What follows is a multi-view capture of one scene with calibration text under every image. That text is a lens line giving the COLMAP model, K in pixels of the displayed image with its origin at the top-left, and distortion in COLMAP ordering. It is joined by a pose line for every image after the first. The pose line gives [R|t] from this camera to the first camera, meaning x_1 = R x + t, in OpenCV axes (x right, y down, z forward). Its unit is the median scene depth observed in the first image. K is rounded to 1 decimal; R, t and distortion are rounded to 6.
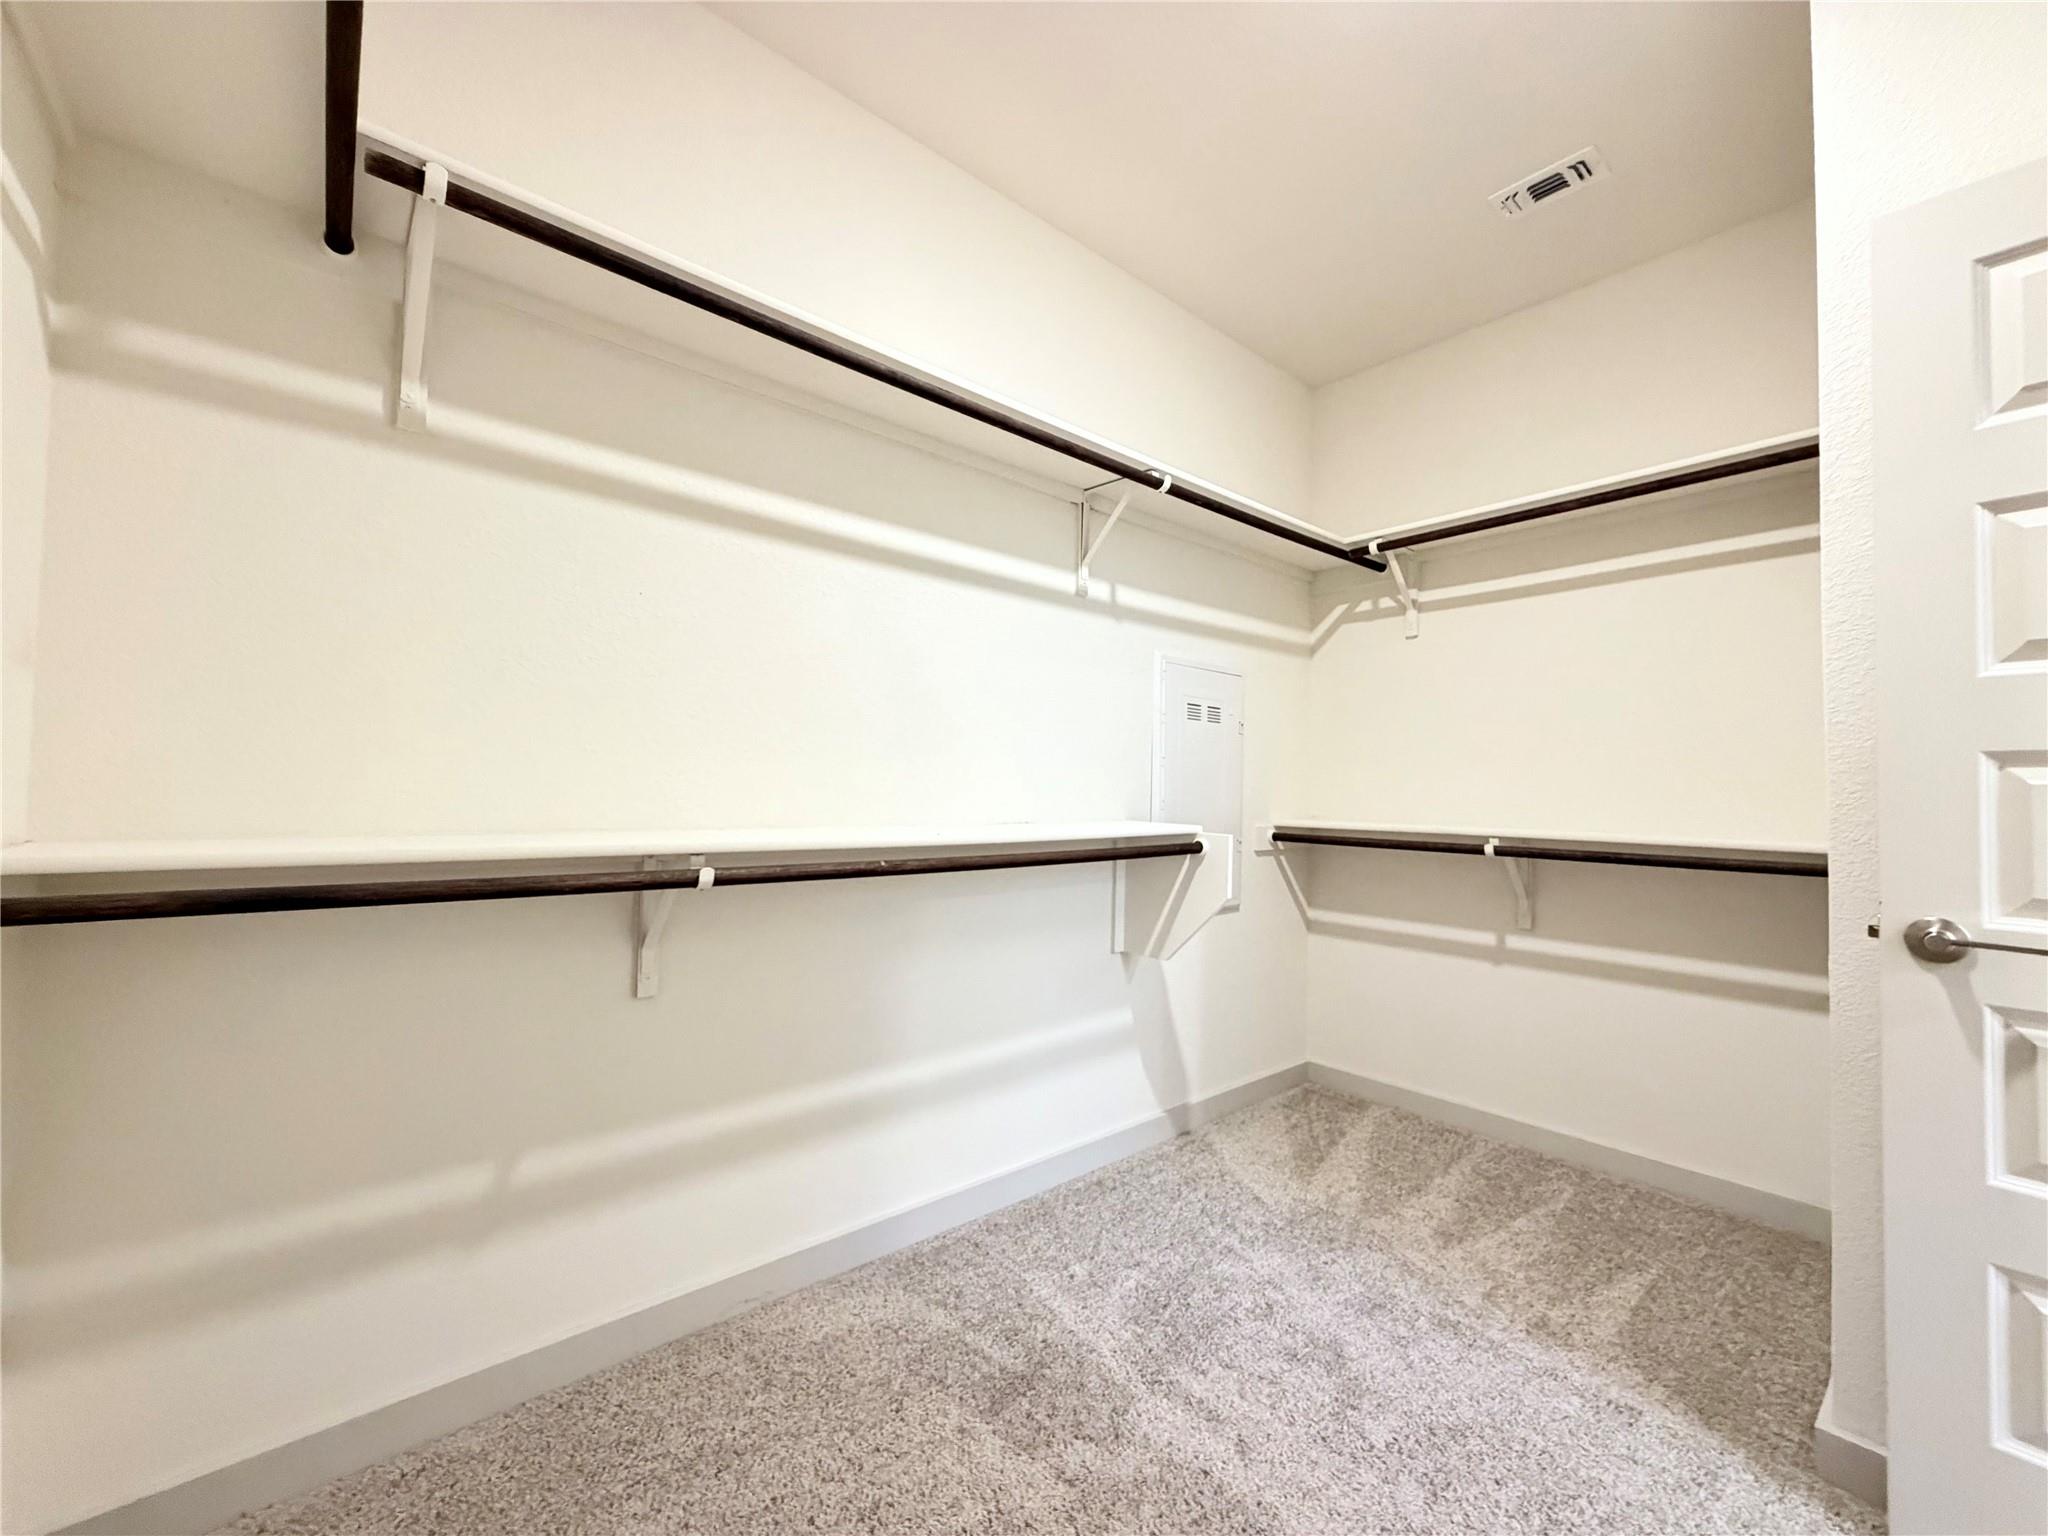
lens RADIAL K [[820.5, 0, 1035.7], [0, 820.5, 764.5], [0, 0, 1]] dist [0.001338, 0.000637]
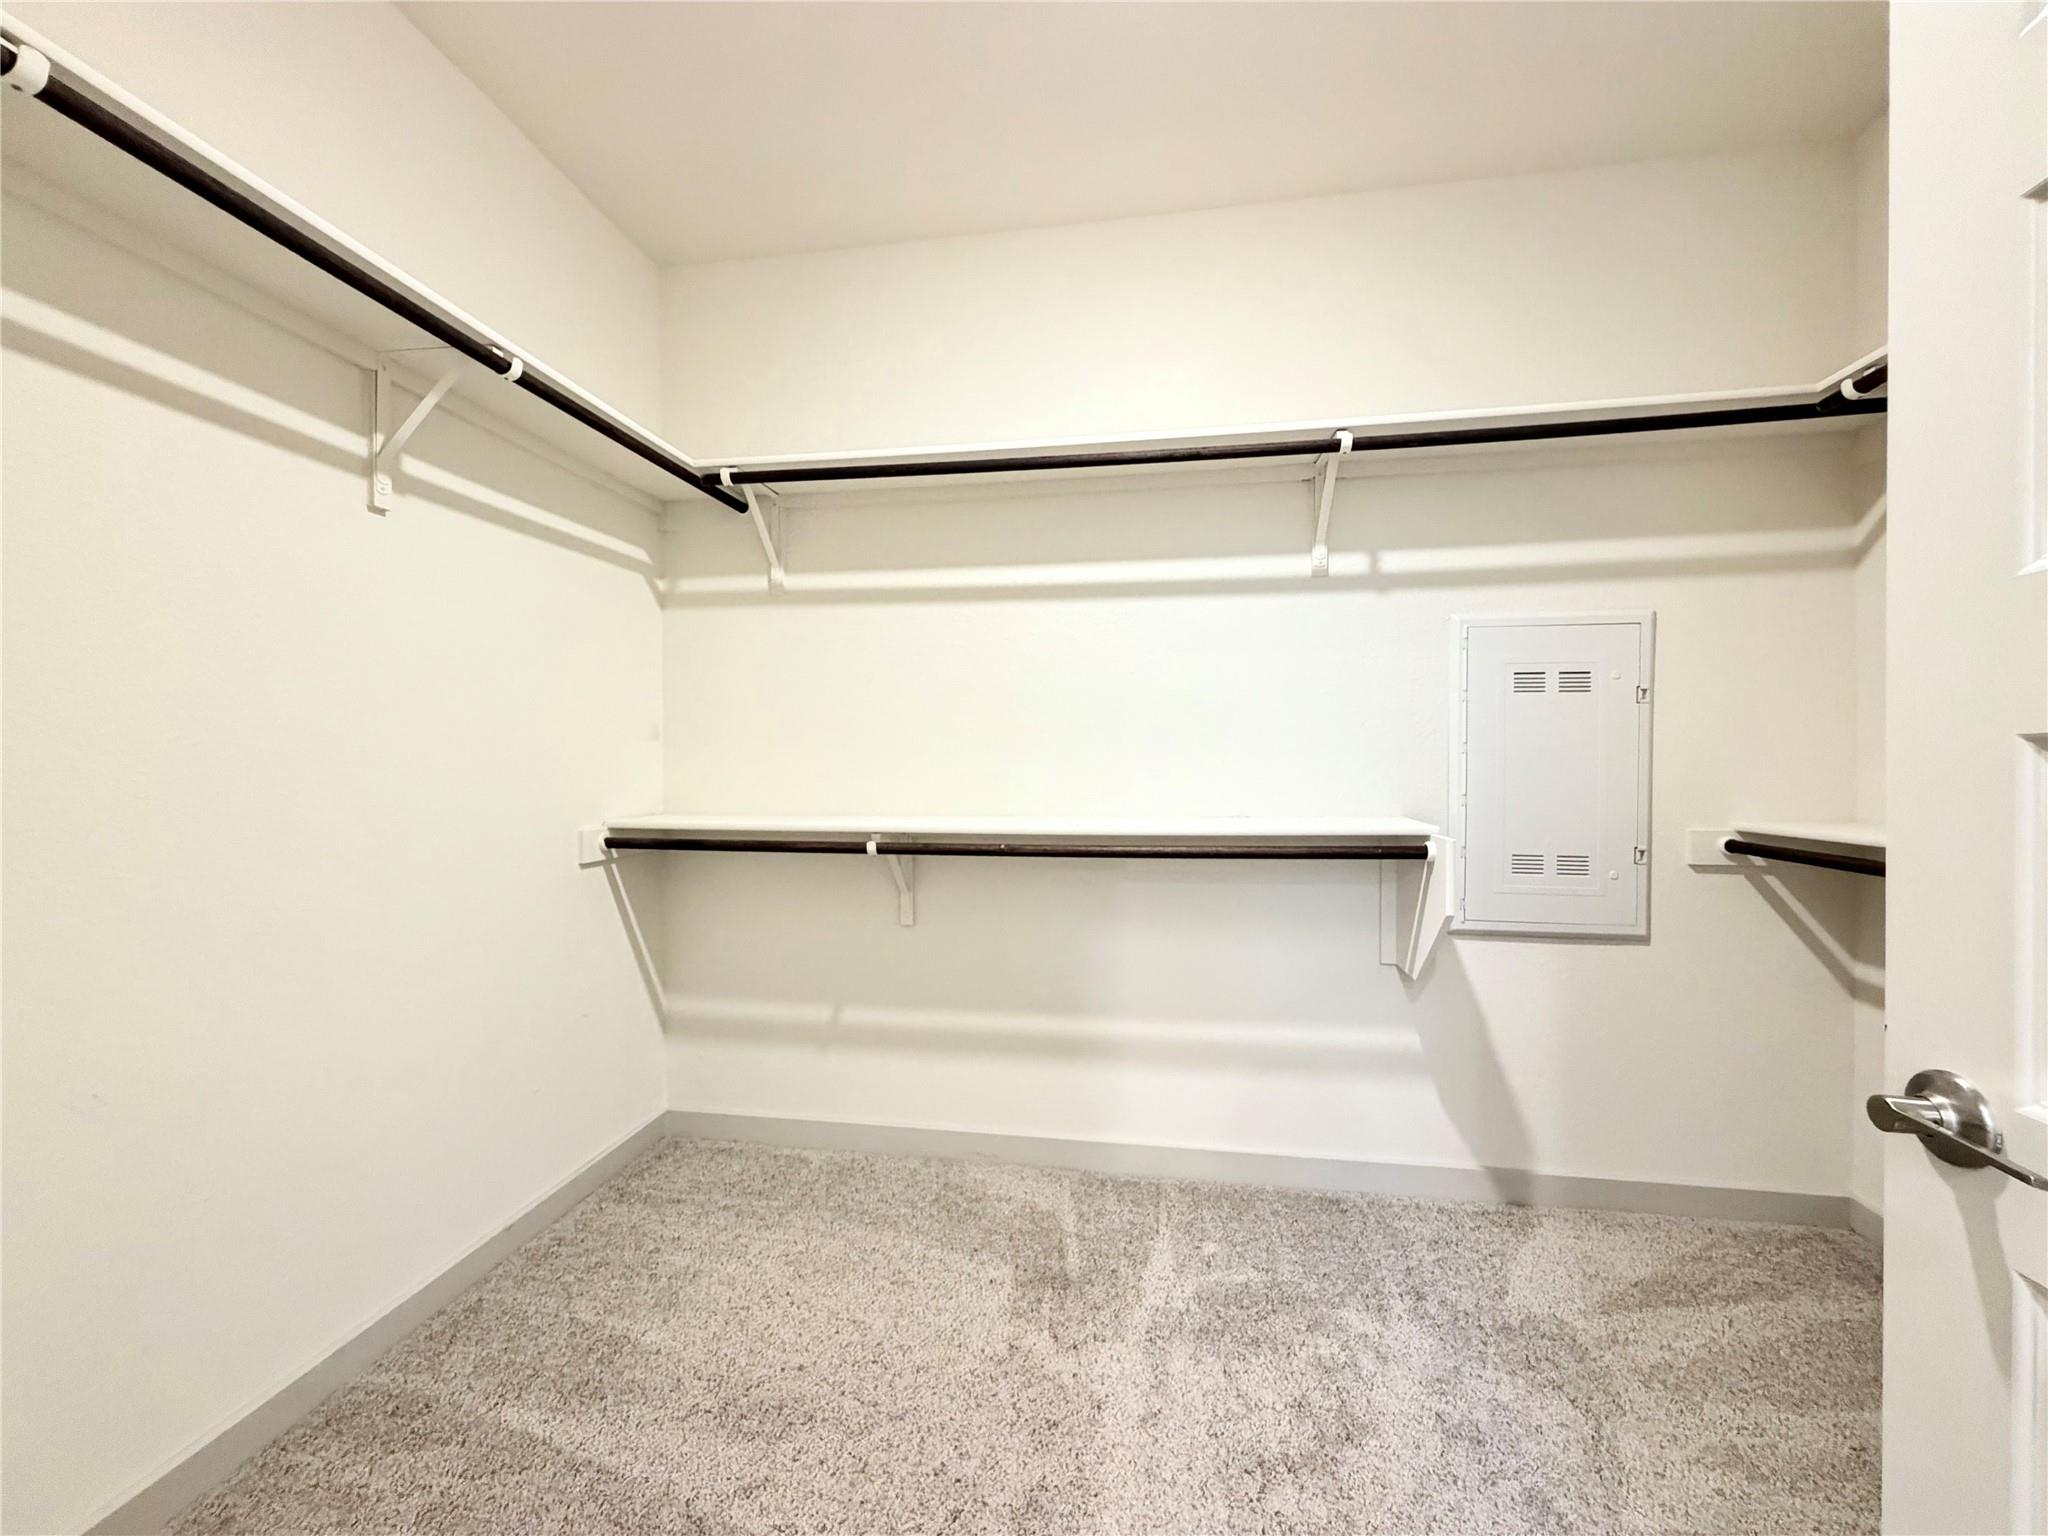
lens RADIAL K [[820.5, 0, 1025.2], [0, 820.5, 768.2], [0, 0, 1]] dist [0.001338, 0.000637]
pose [[0.640742, -0.020858, -0.767473, 0.608481], [0.037918, 0.999271, 0.004499, -0.003910], [0.766819, -0.031984, 0.641066, 0.146817]]
